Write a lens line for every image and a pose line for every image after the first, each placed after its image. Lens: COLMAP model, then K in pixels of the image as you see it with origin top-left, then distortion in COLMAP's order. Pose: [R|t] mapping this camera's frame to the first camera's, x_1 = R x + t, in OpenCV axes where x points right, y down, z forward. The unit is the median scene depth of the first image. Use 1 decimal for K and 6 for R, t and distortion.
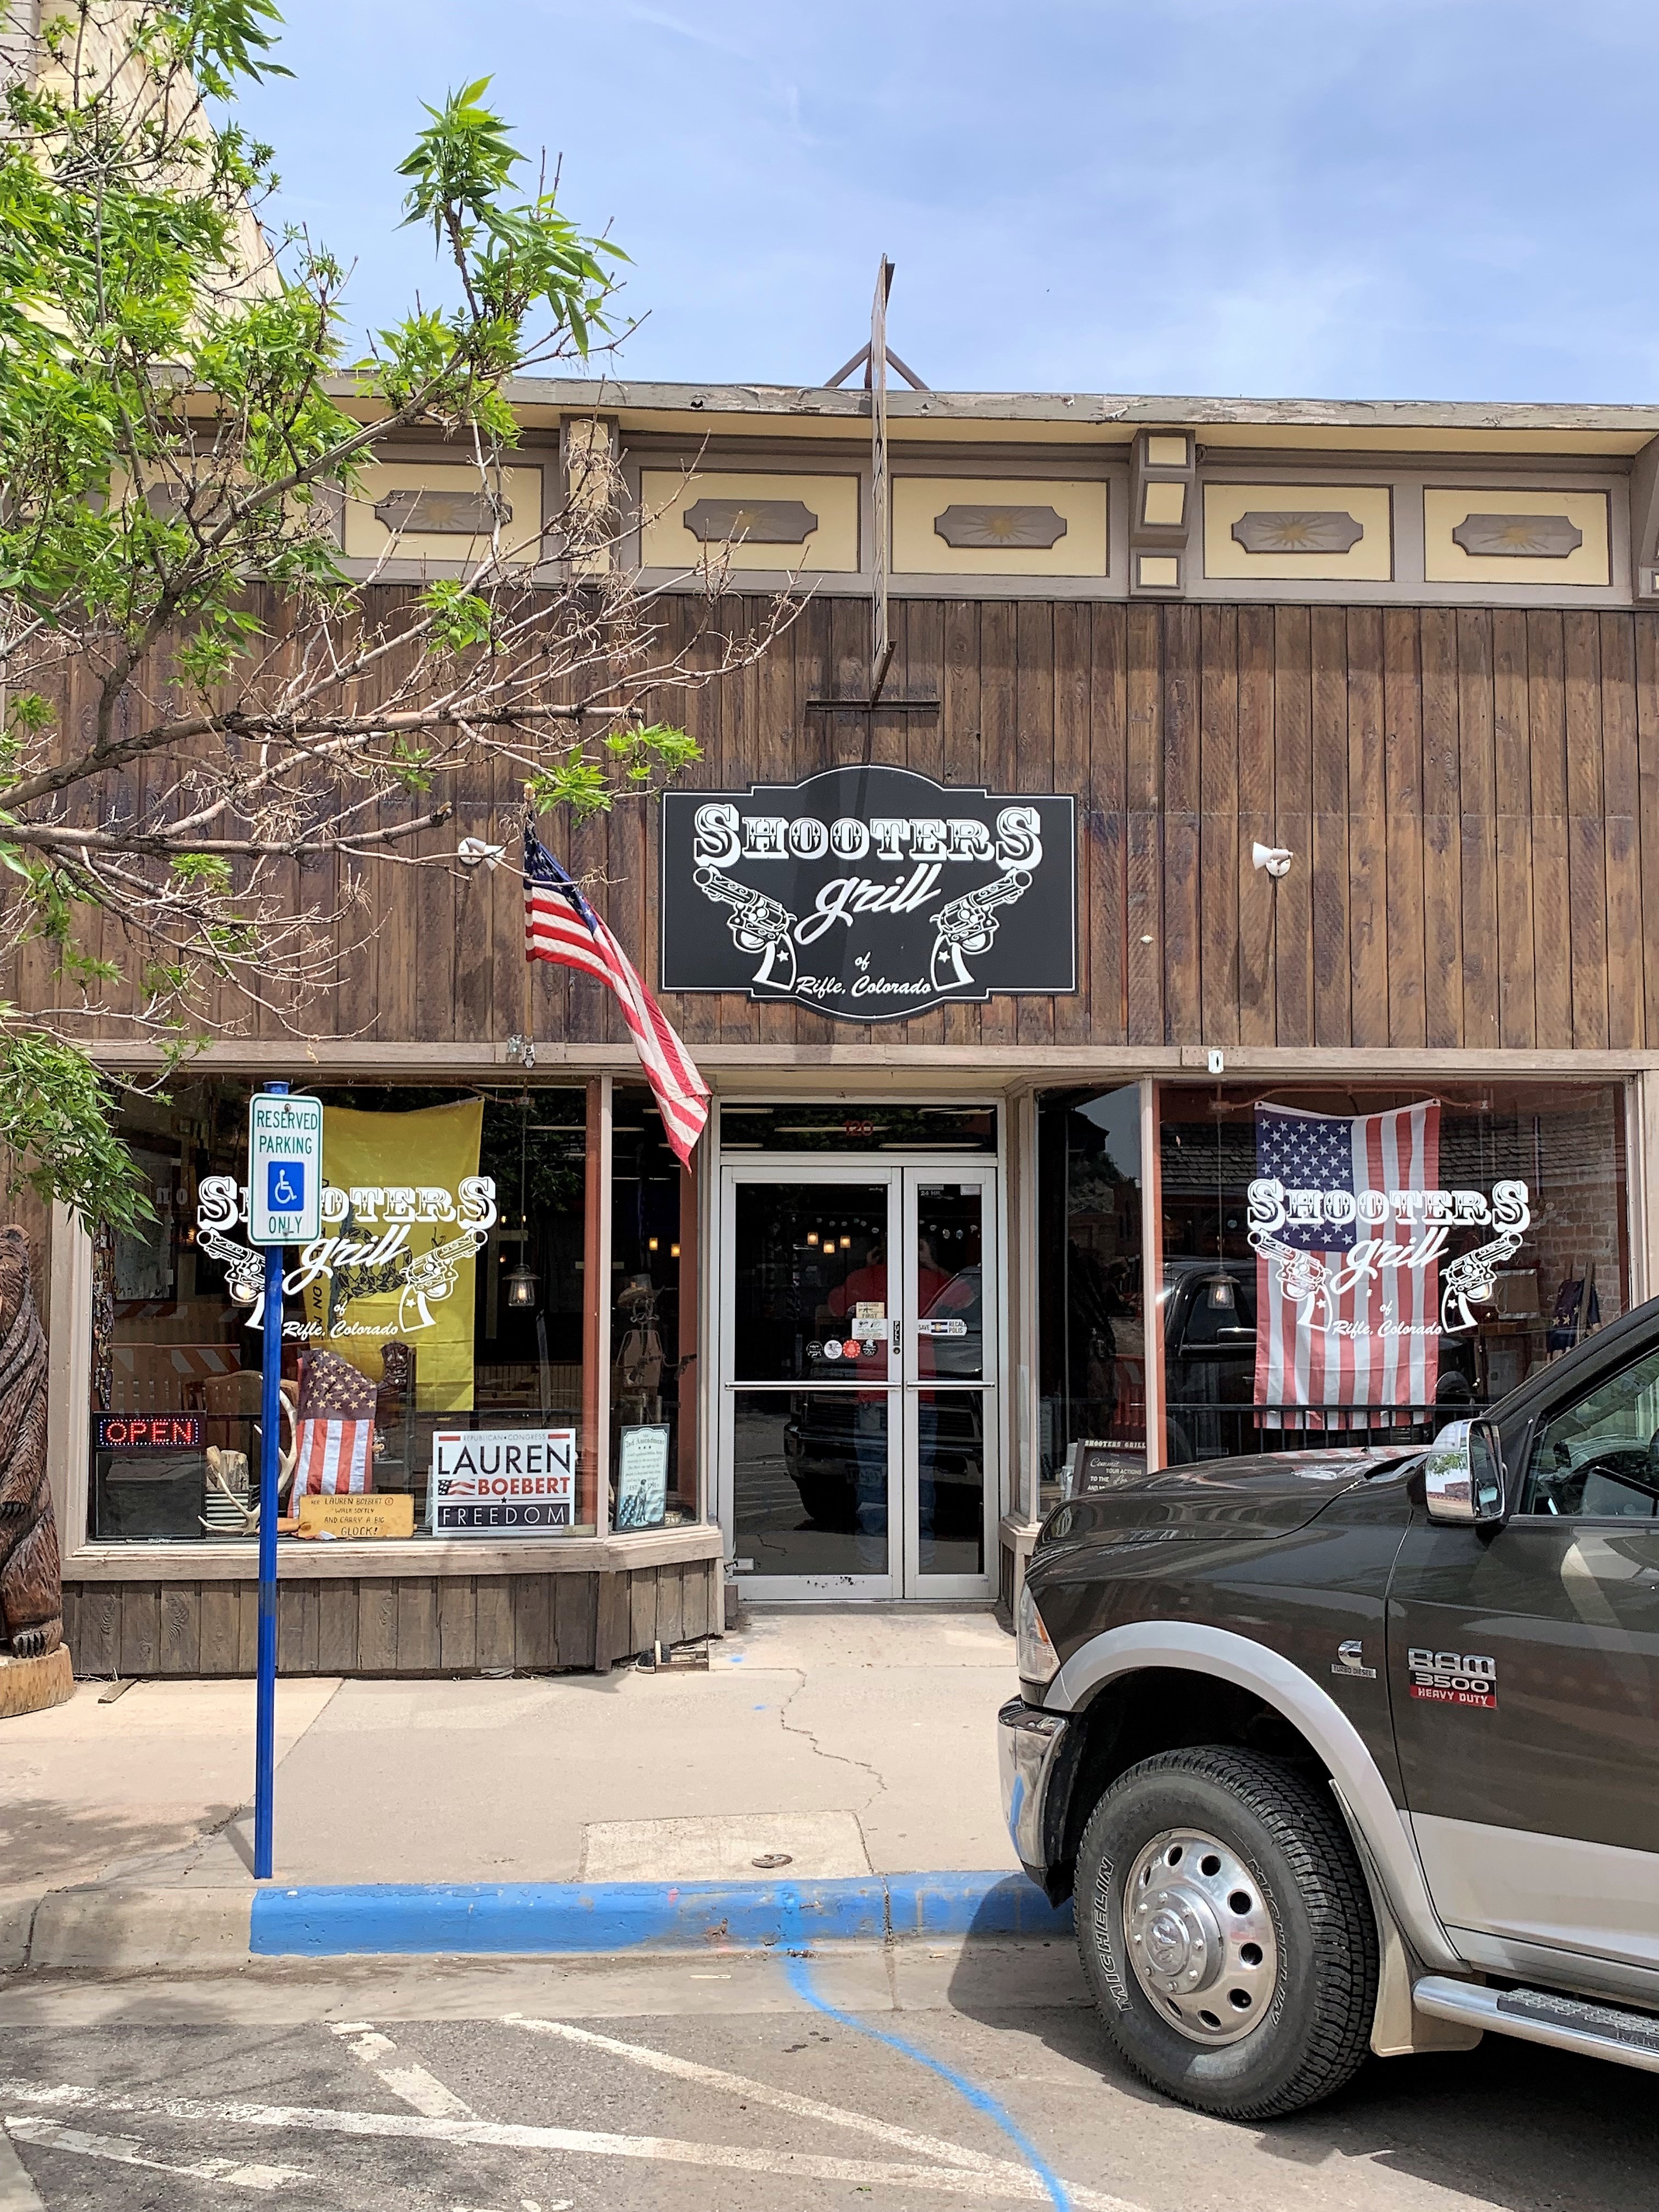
lens RADIAL K [[2124.3, 0, 829.5], [0, 2124.3, 1106.0], [0, 0, 1]] dist [0.293655, -1.105316]
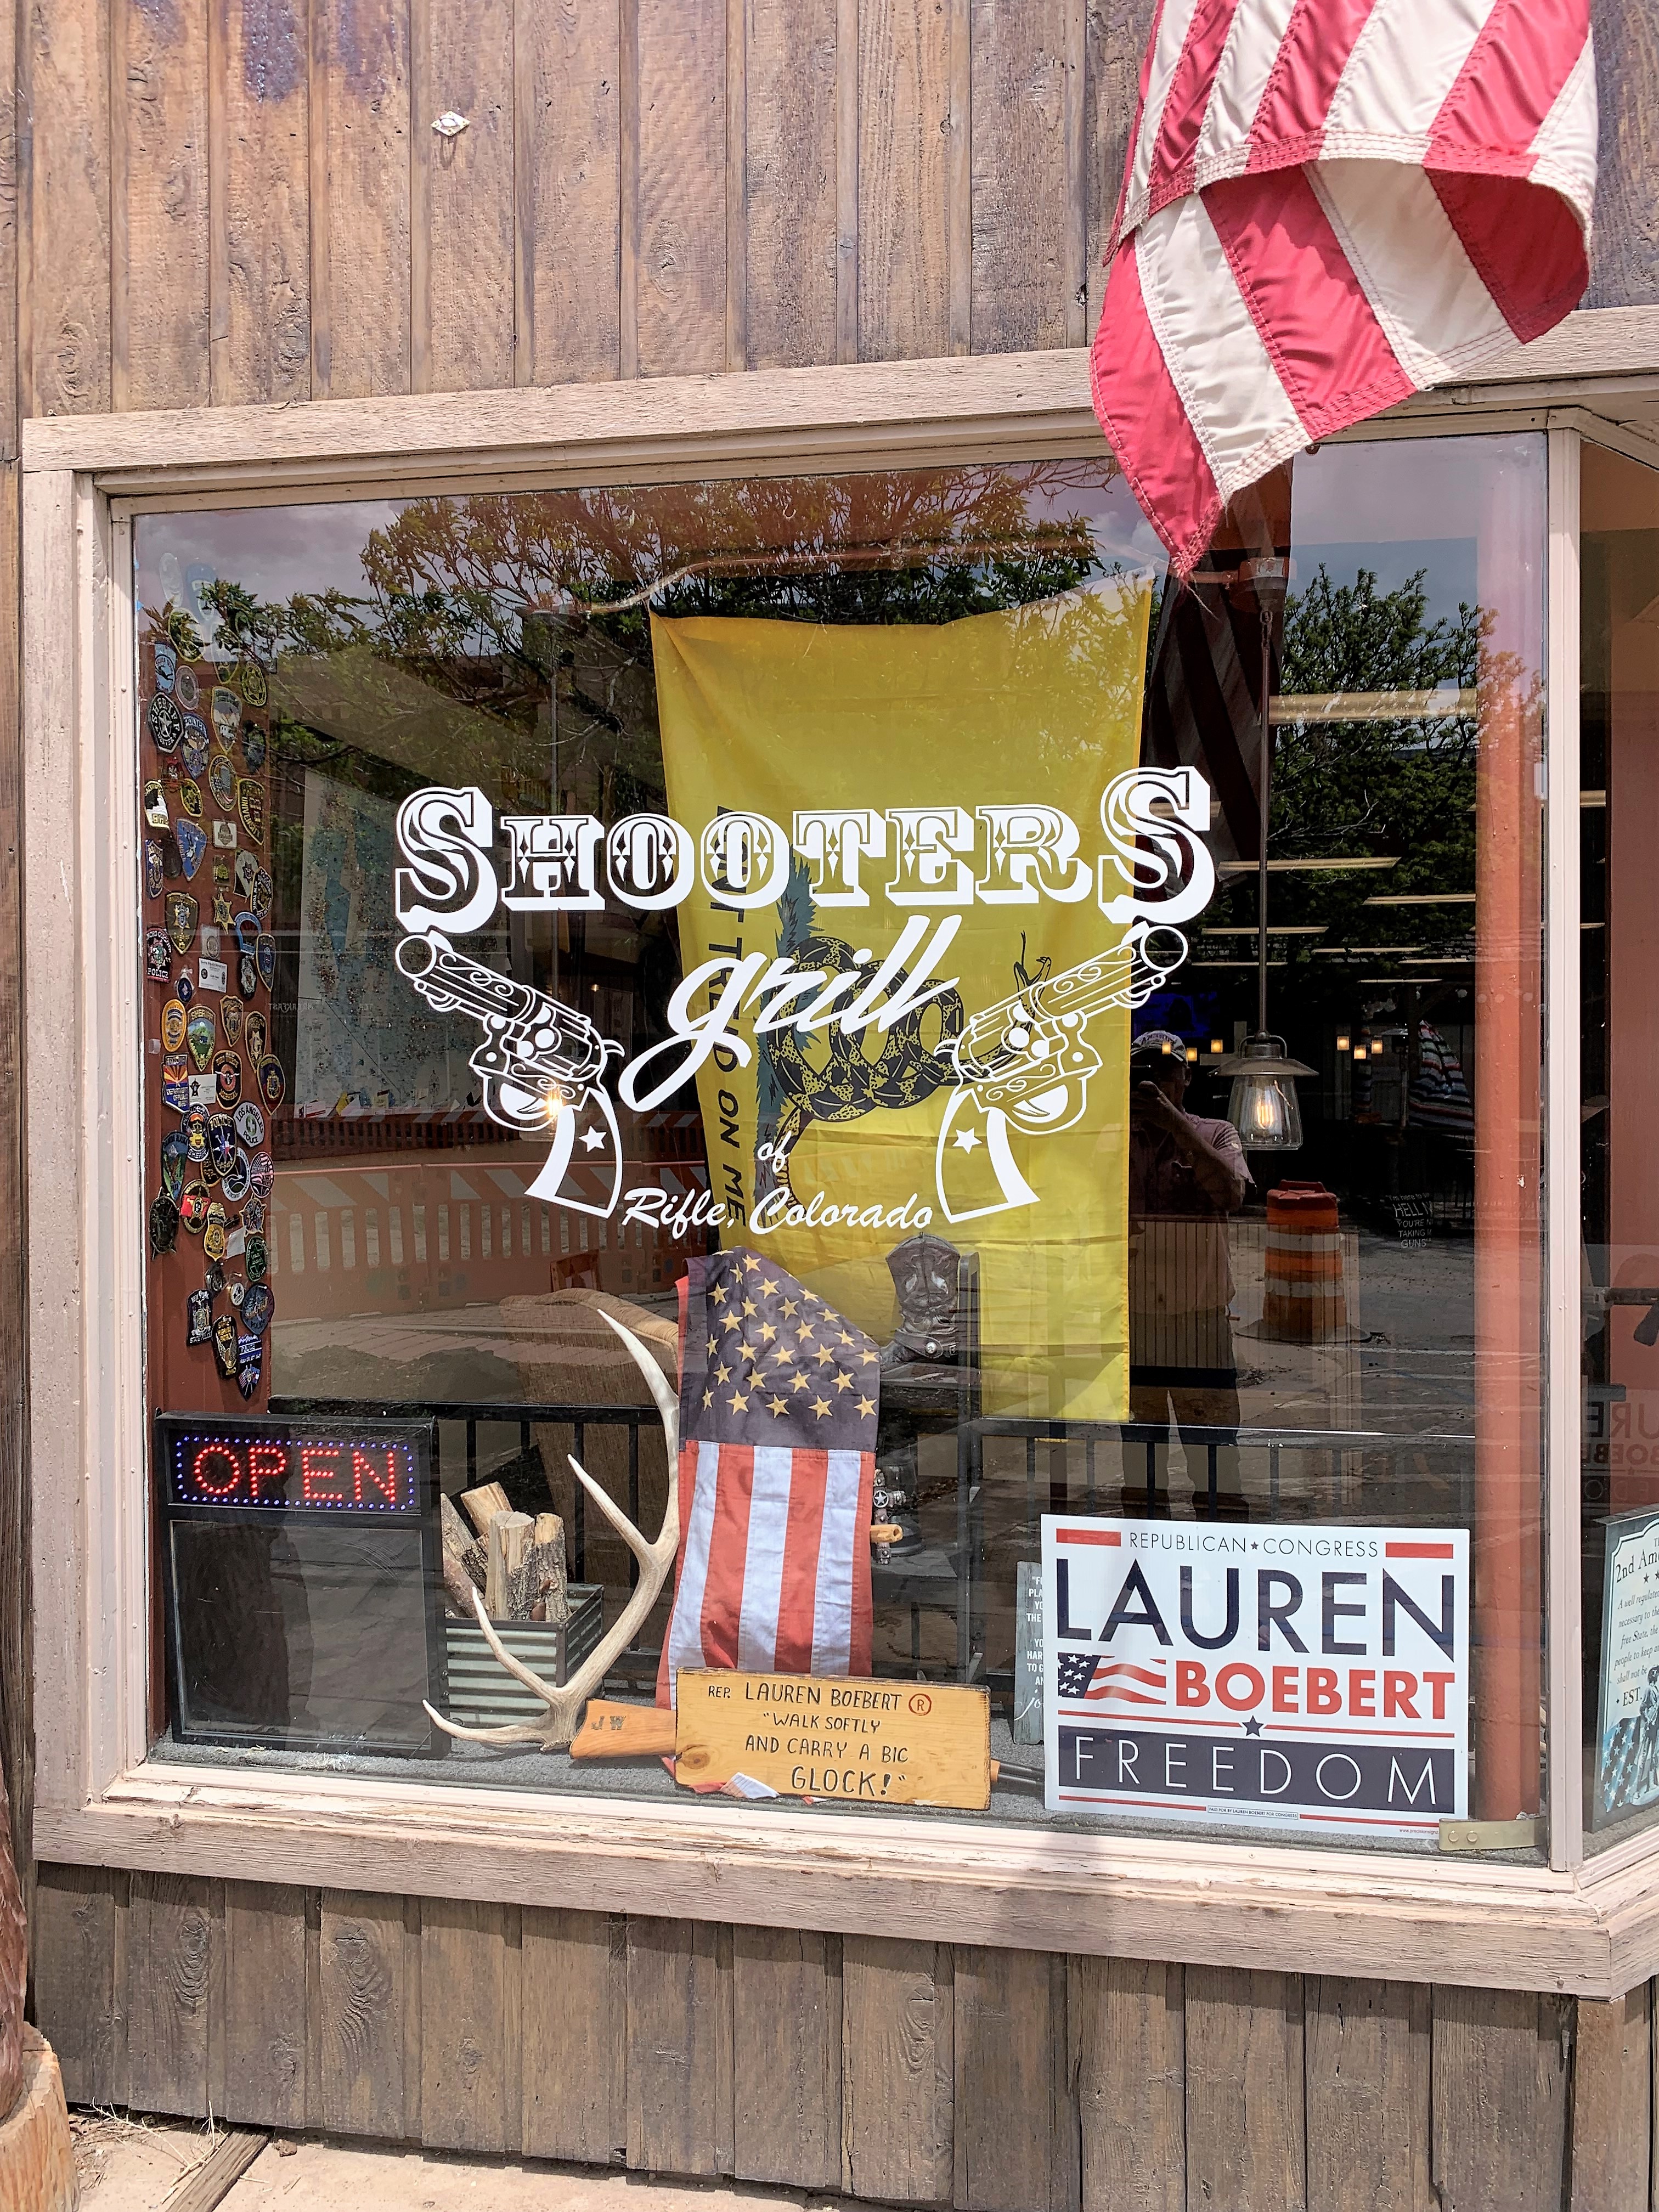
lens RADIAL K [[1973.3, 0, 829.5], [0, 1973.3, 1106.0], [0, 0, 1]] dist [0.003948, -0.000575]
pose [[0.971783, 0.003619, -0.235850, -0.141375], [0.018589, 0.995598, 0.091869, 0.056570], [0.235144, -0.093661, 0.967437, 0.686819]]
